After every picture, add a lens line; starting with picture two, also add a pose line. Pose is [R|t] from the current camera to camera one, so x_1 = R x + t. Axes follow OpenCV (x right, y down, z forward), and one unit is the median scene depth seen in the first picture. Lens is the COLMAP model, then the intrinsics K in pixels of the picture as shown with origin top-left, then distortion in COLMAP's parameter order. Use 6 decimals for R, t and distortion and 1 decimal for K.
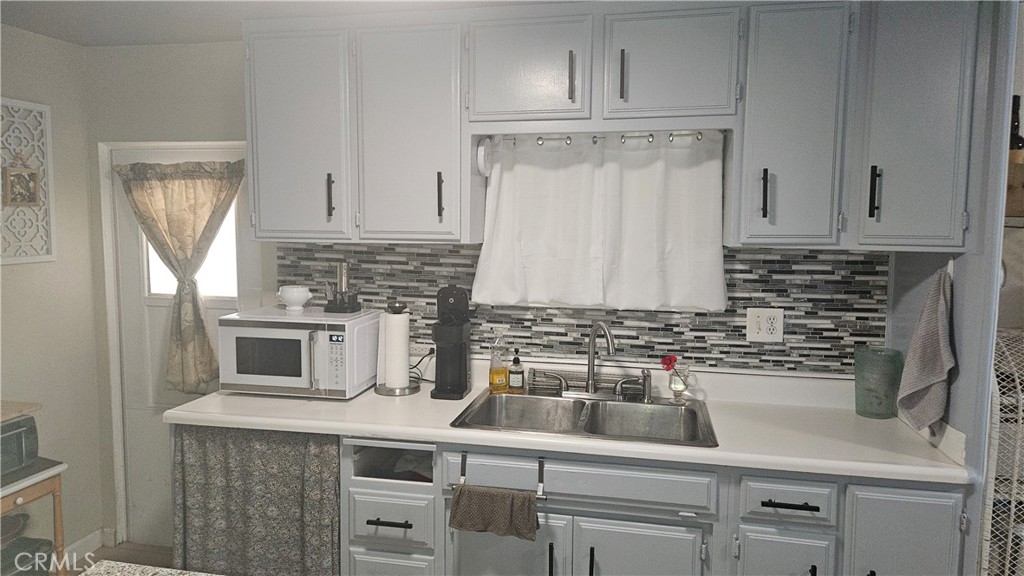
lens RADIAL K [[678.6, 0, 512.0], [0, 678.6, 288.0], [0, 0, 1]] dist [0.094760, -0.093357]
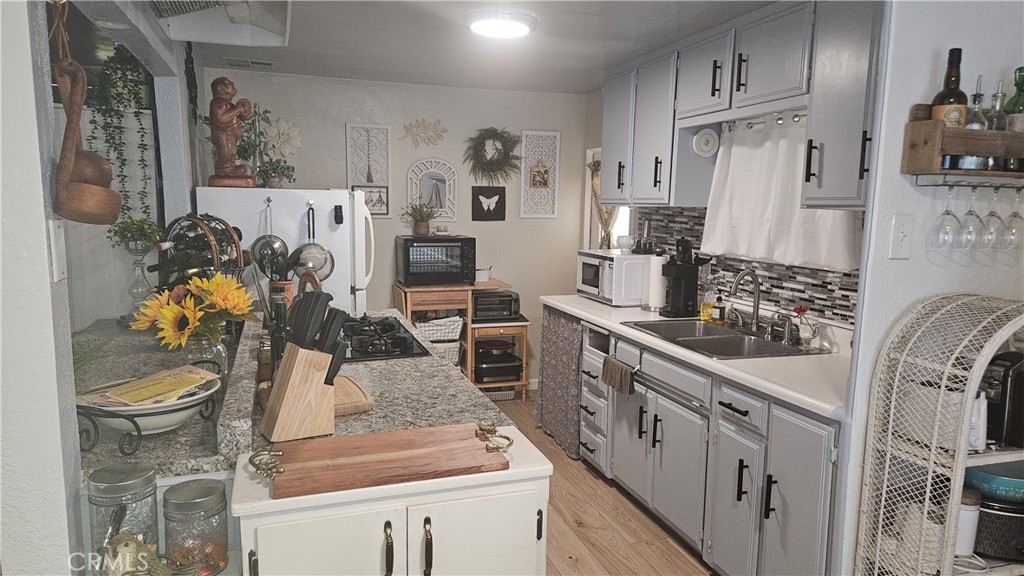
lens RADIAL K [[678.6, 0, 512.0], [0, 678.6, 288.0], [0, 0, 1]] dist [0.094760, -0.093357]
pose [[0.506879, 0.109607, -0.855020, 0.930512], [-0.095451, 0.992920, 0.070699, 0.032463], [0.856716, 0.045776, 0.513753, -0.009656]]
